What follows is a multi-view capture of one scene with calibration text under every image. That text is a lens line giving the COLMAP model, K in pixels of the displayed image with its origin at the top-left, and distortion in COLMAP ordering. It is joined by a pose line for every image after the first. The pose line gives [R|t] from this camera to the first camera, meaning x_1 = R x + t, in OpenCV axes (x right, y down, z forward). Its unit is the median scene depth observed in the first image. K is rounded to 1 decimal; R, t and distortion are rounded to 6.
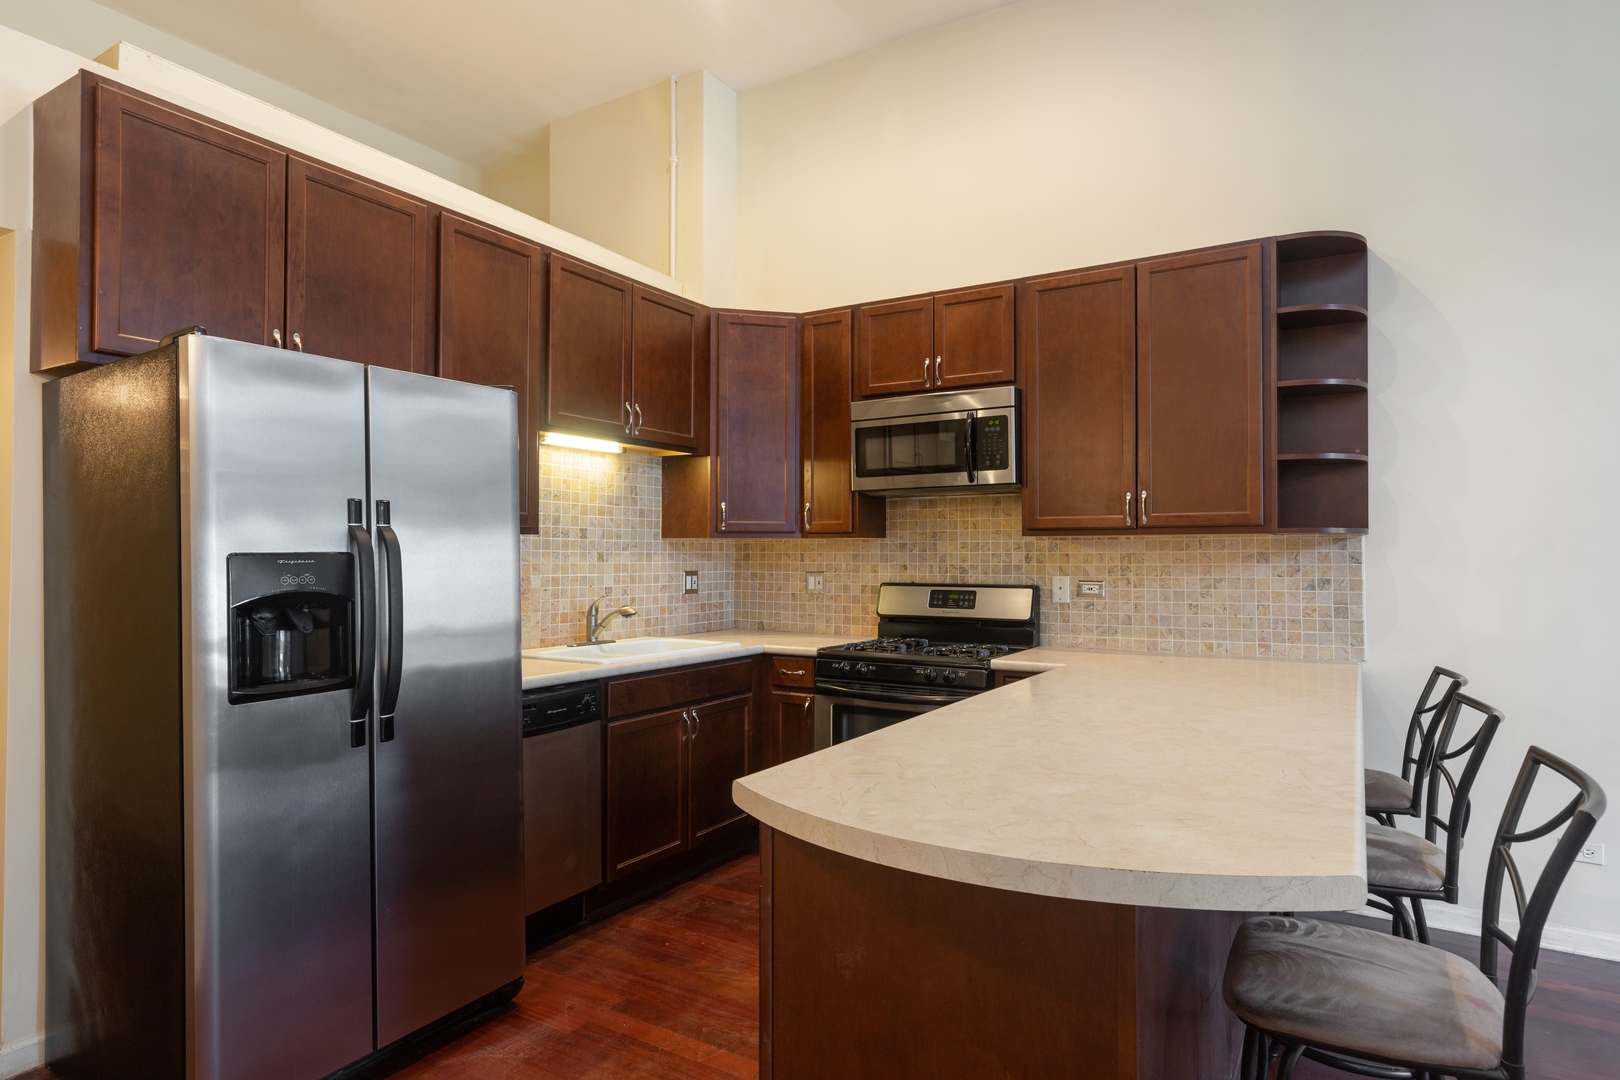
lens RADIAL K [[889.3, 0, 813.2], [0, 889.3, 544.4], [0, 0, 1]] dist [0.002014, -0.000013]
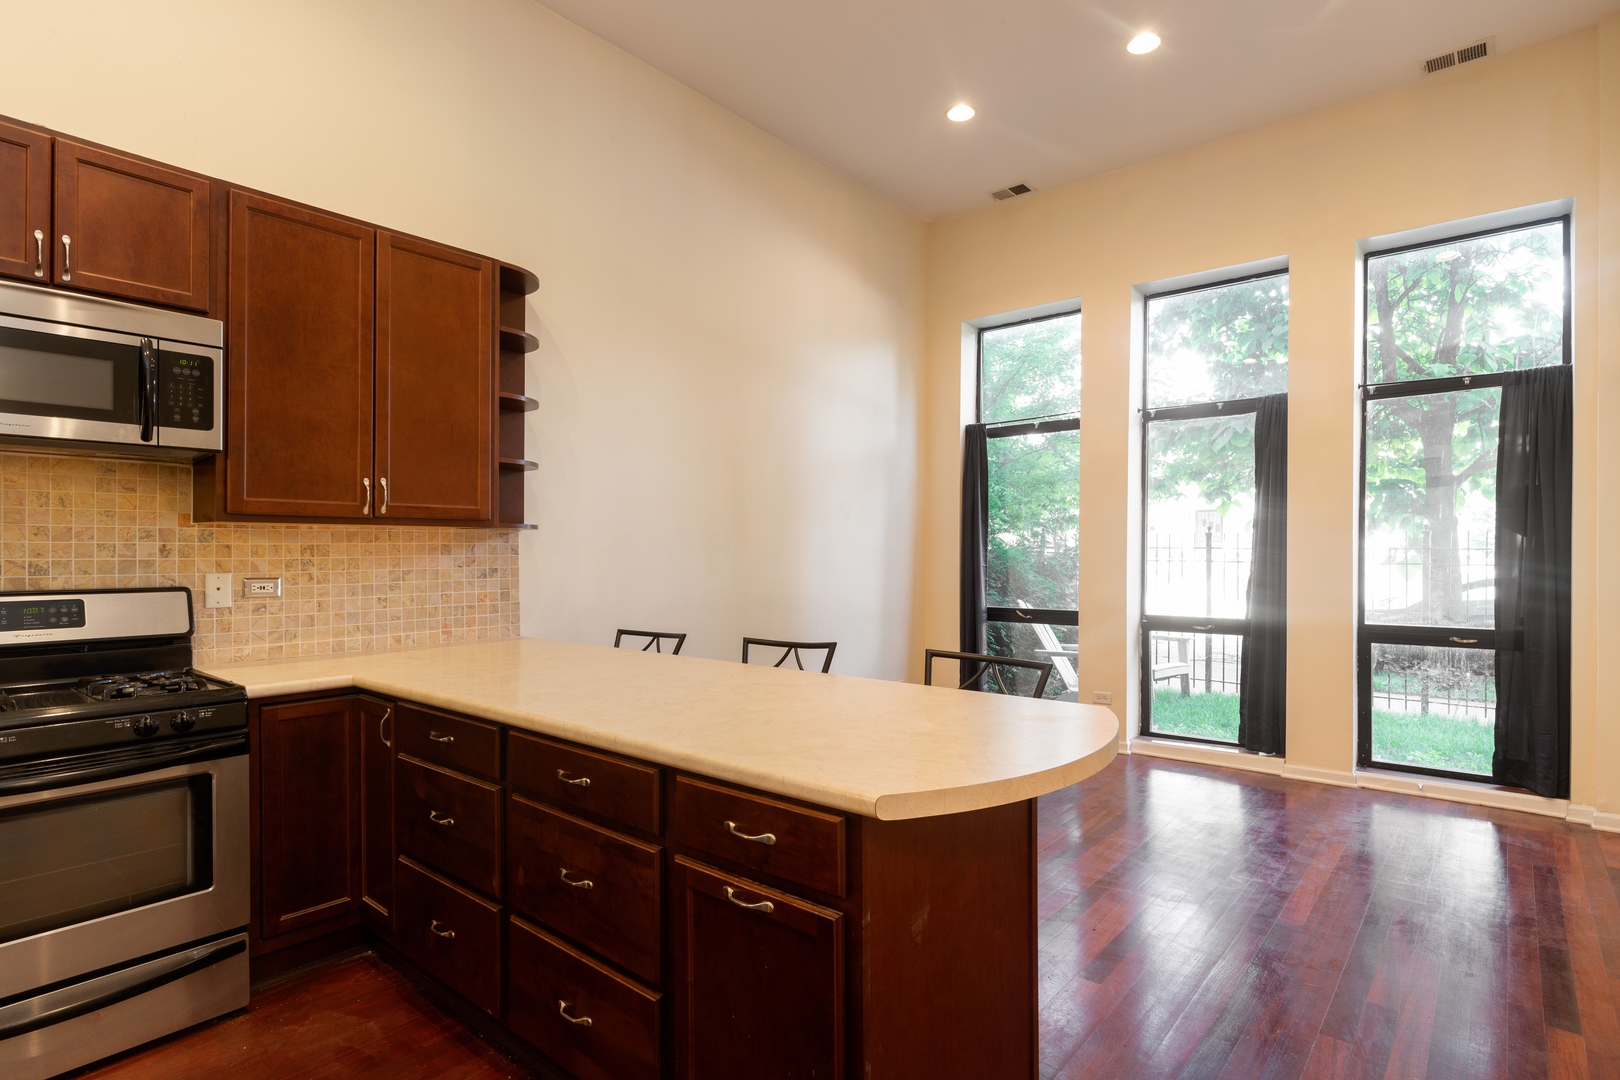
lens RADIAL K [[831.9, 0, 813.6], [0, 831.9, 546.0], [0, 0, 1]] dist [0.004331, 0.002427]
pose [[0.152236, 0.003540, 0.988338, -0.416787], [-0.014850, 0.999889, -0.001294, 0.005327], [-0.988233, -0.014480, 0.152272, 0.418934]]
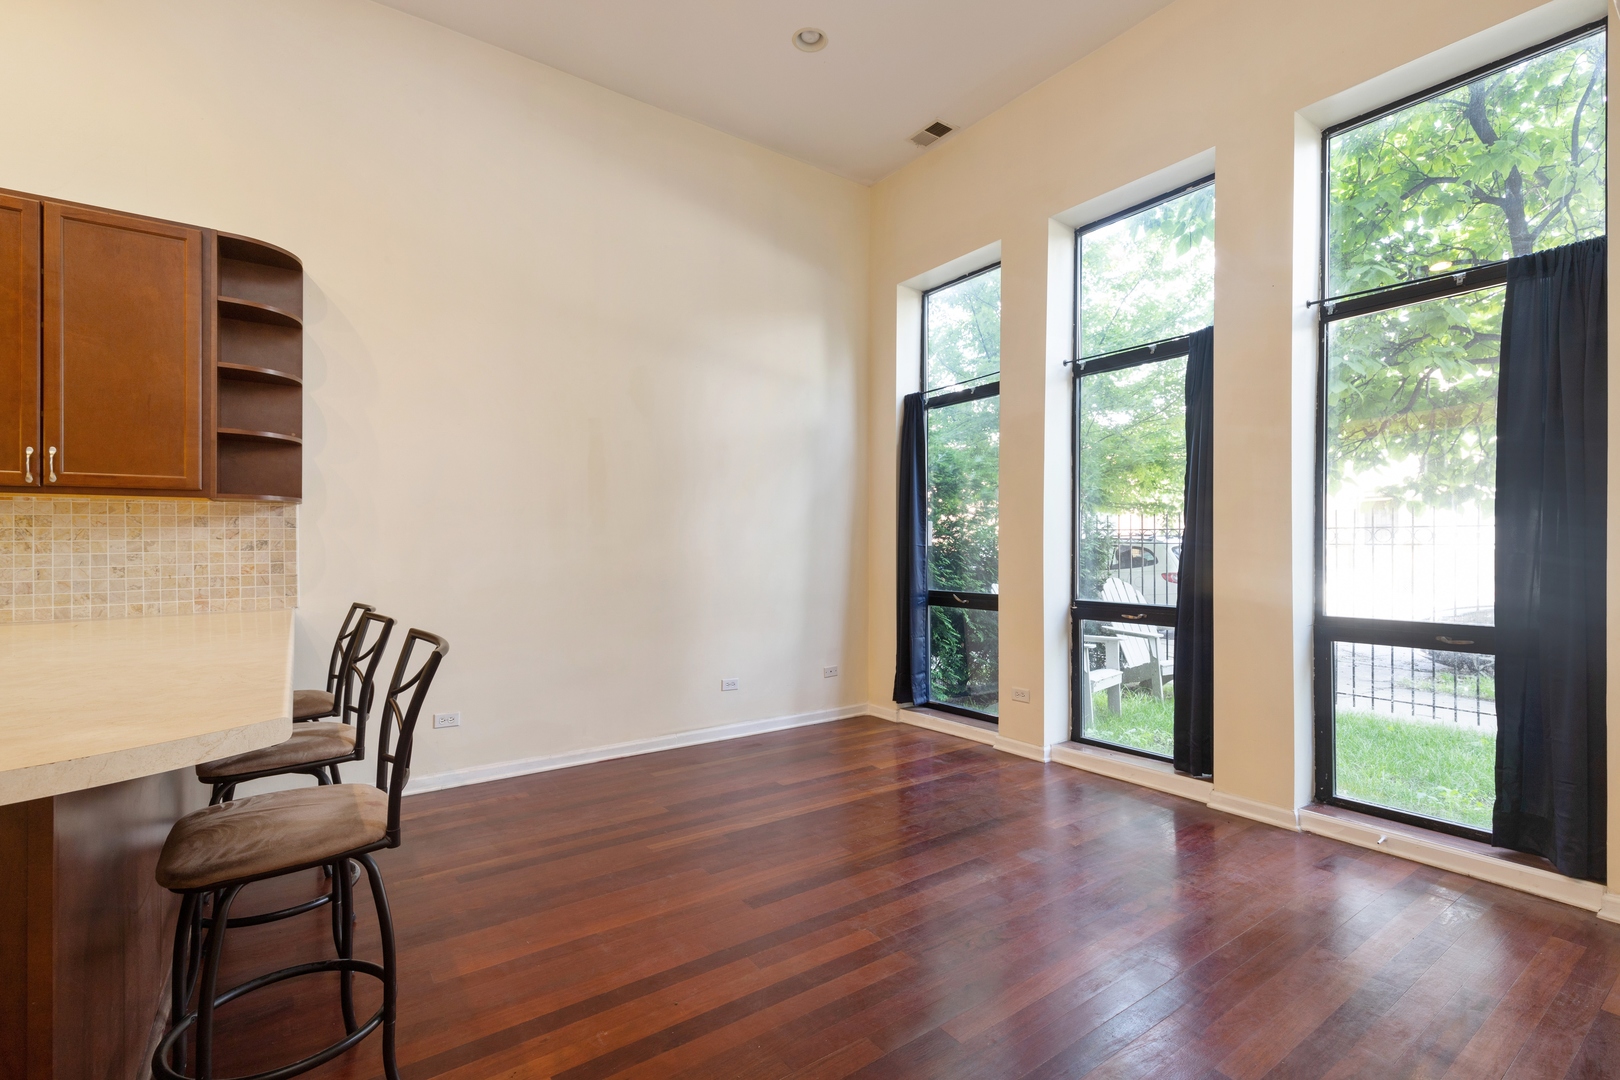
lens RADIAL K [[732.1, 0, 812.4], [0, 732.1, 537.9], [0, 0, 1]] dist [0.010054, -0.000345]
pose [[0.397292, 0.004752, 0.917680, -0.025248], [-0.010097, 0.999949, -0.000807, 0.028136], [-0.917637, -0.008946, 0.397319, -0.046024]]
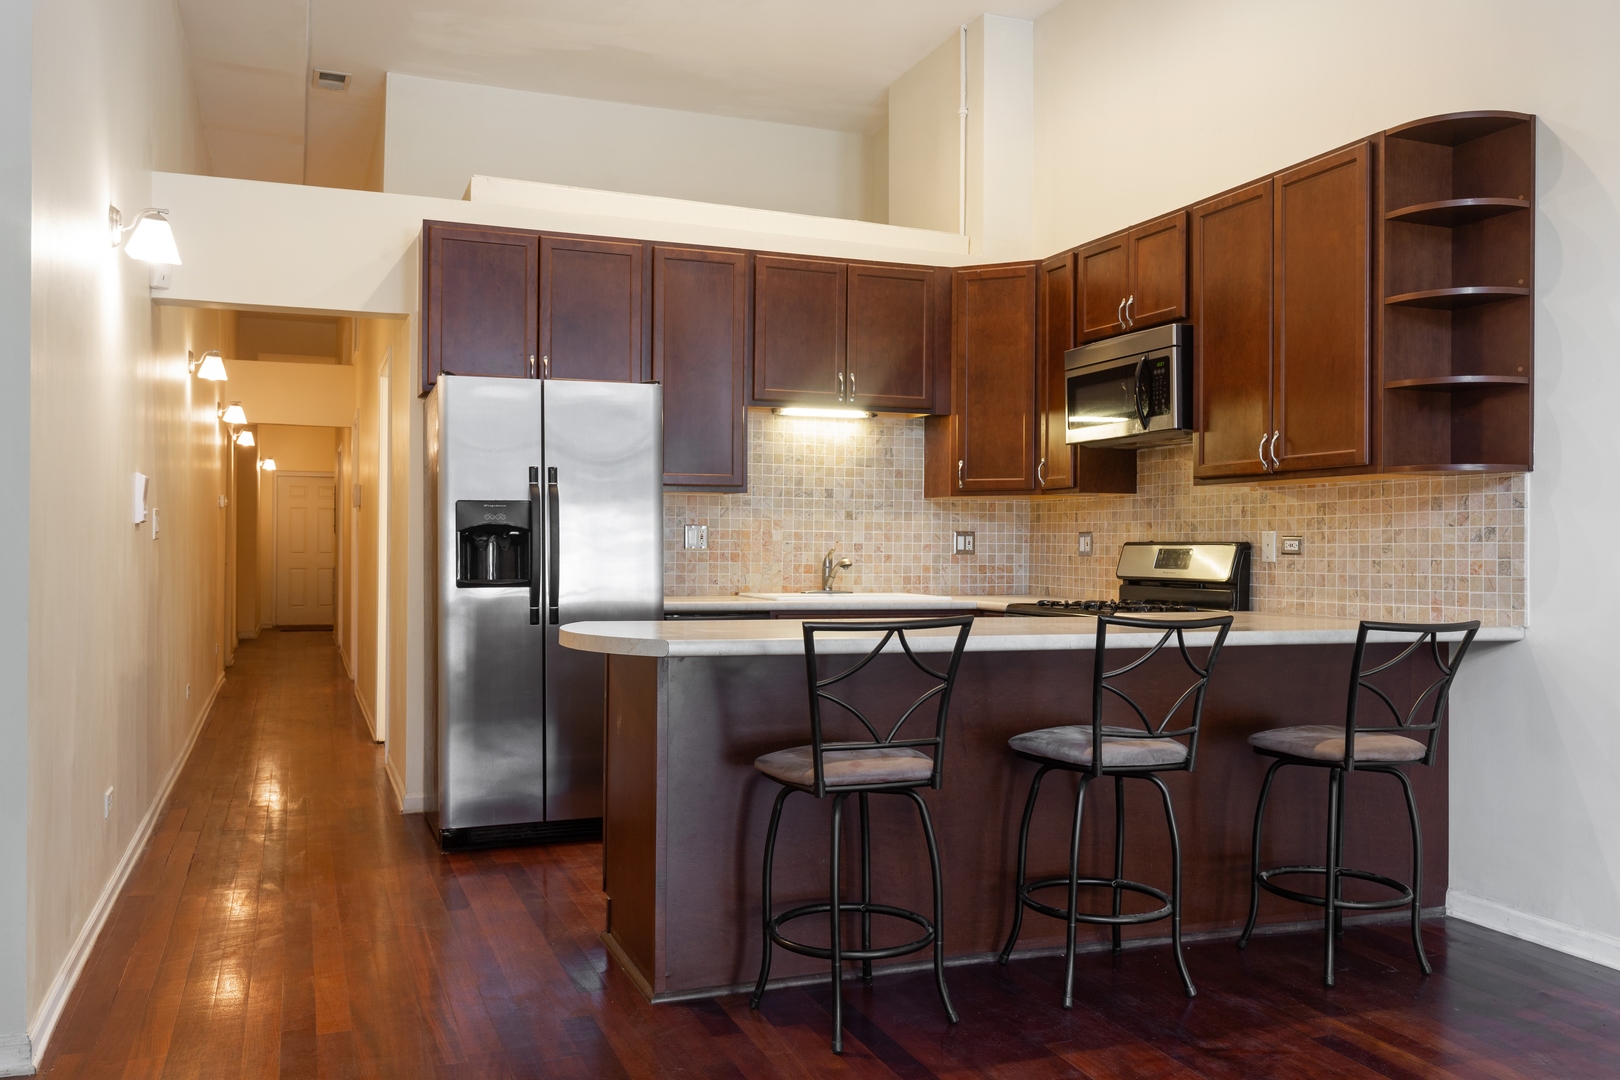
lens RADIAL K [[1305.9, 0, 809.4], [0, 1305.9, 542.5], [0, 0, 1]] dist [0.007090, -0.002575]
pose [[0.793110, 0.002446, -0.609073, 0.794133], [0.001684, 0.999979, 0.006209, 0.043038], [0.609076, -0.005951, 0.793090, -0.330091]]
